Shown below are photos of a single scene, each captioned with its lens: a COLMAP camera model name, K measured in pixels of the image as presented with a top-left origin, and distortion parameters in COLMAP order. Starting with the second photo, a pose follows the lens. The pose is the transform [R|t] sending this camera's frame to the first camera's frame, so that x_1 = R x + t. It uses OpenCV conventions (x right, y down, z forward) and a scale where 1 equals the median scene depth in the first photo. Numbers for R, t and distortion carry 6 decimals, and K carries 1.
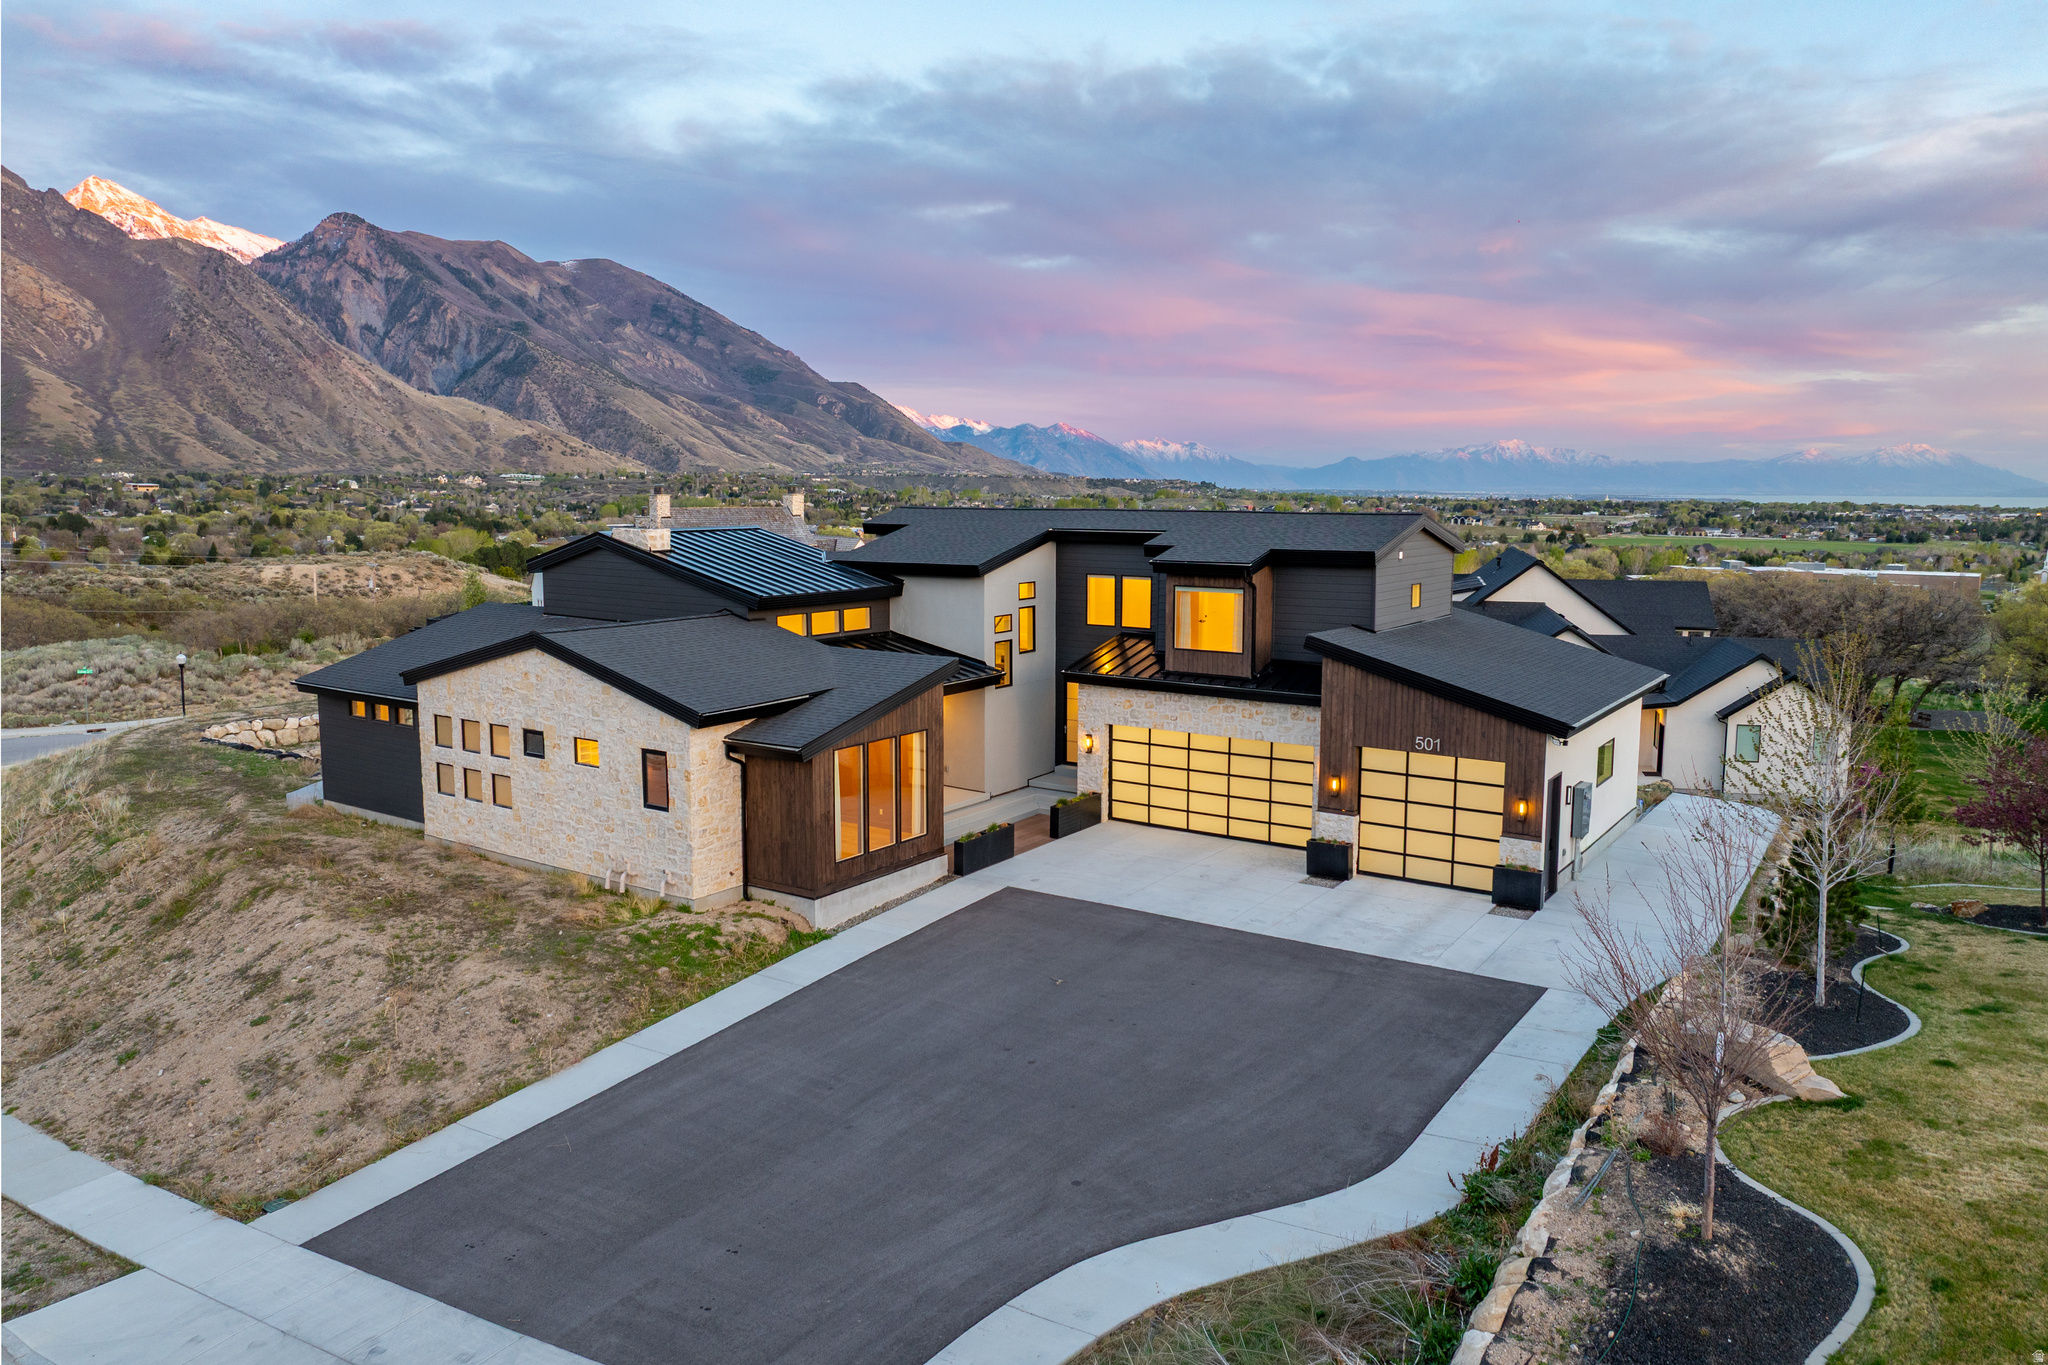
lens RADIAL K [[1444.6, 0, 1030.5], [0, 1444.6, 613.4], [0, 0, 1]] dist [-0.039236, 0.007086]
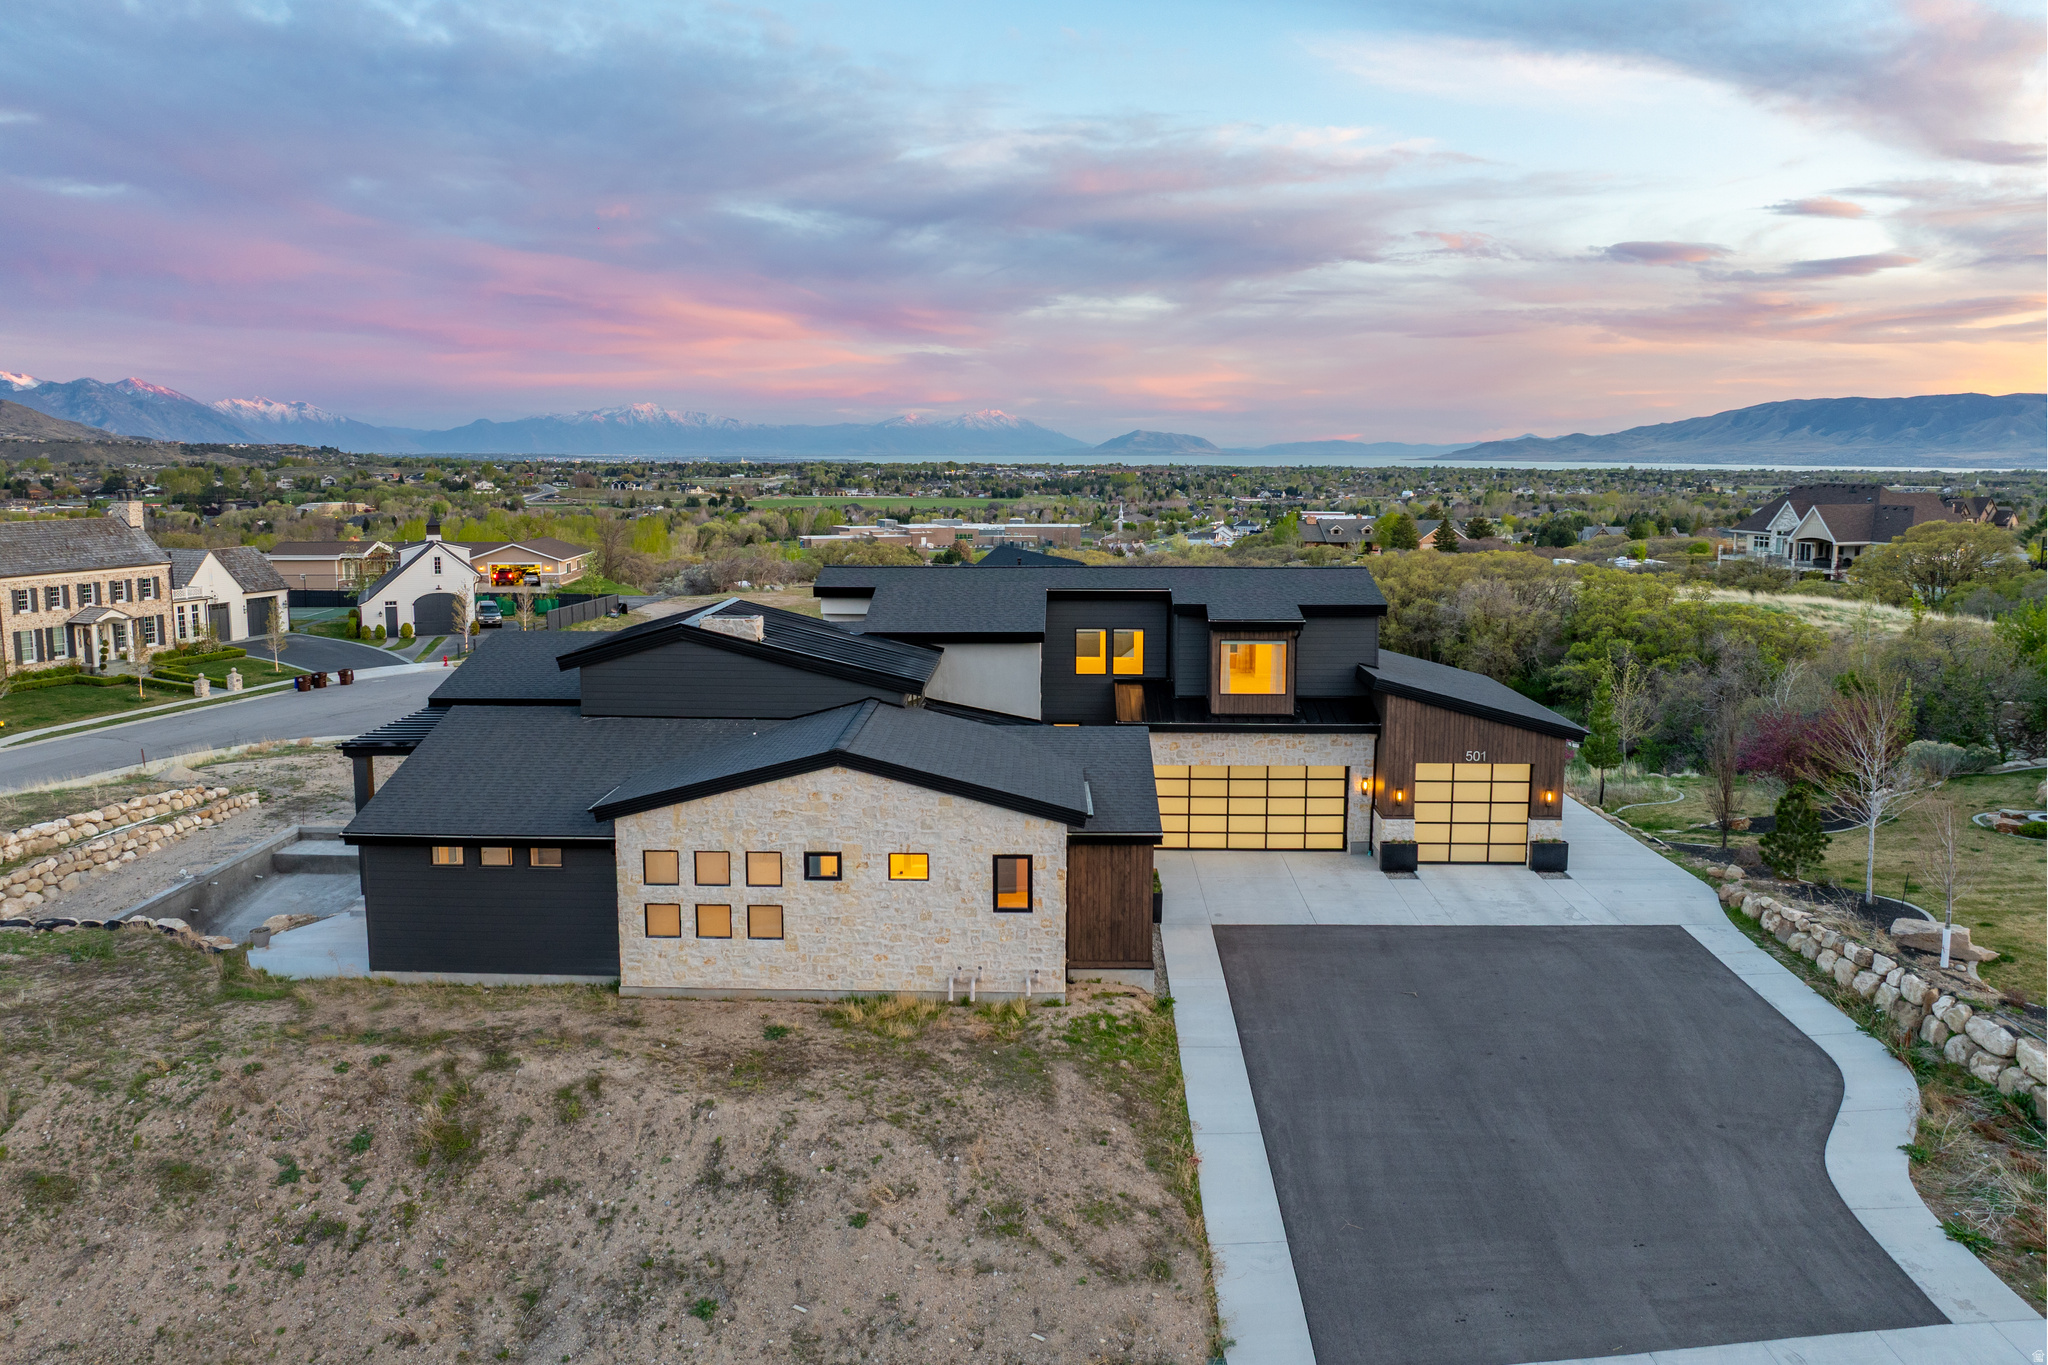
lens RADIAL K [[1444.6, 0, 1030.5], [0, 1444.6, 613.4], [0, 0, 1]] dist [-0.039236, 0.007086]
pose [[0.837636, -0.062991, 0.542584, -0.720889], [0.049135, 0.997991, 0.040007, -0.104007], [-0.544014, -0.006851, 0.839048, 0.133434]]
